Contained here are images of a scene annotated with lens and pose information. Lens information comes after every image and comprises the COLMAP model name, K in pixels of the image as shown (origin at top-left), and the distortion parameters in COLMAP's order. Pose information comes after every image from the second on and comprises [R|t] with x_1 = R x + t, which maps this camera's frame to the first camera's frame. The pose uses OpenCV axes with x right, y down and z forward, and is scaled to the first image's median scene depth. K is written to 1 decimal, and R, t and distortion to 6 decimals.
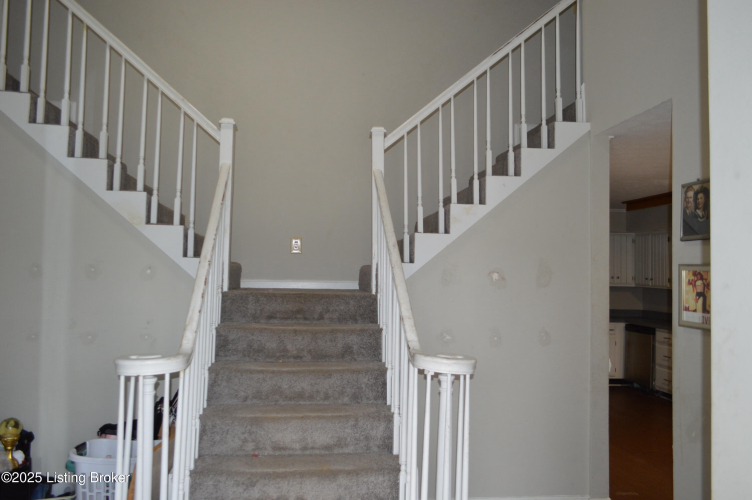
lens RADIAL K [[595.2, 0, 376.0], [0, 595.2, 250.0], [0, 0, 1]] dist [-0.009042, -0.000455]
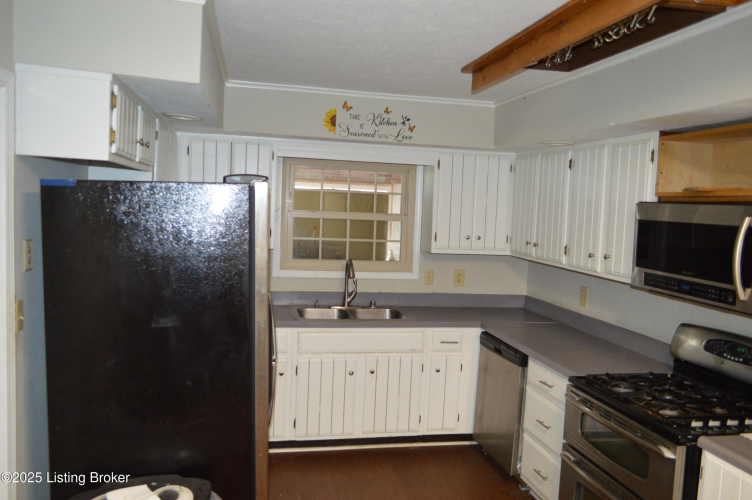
lens RADIAL K [[595.2, 0, 376.0], [0, 595.2, 250.0], [0, 0, 1]] dist [-0.009042, -0.000455]
pose [[0.995878, 0.017596, 0.088982, 0.608762], [-0.027659, 0.993192, 0.113155, 0.001454], [-0.086385, -0.115150, 0.989585, 1.101478]]
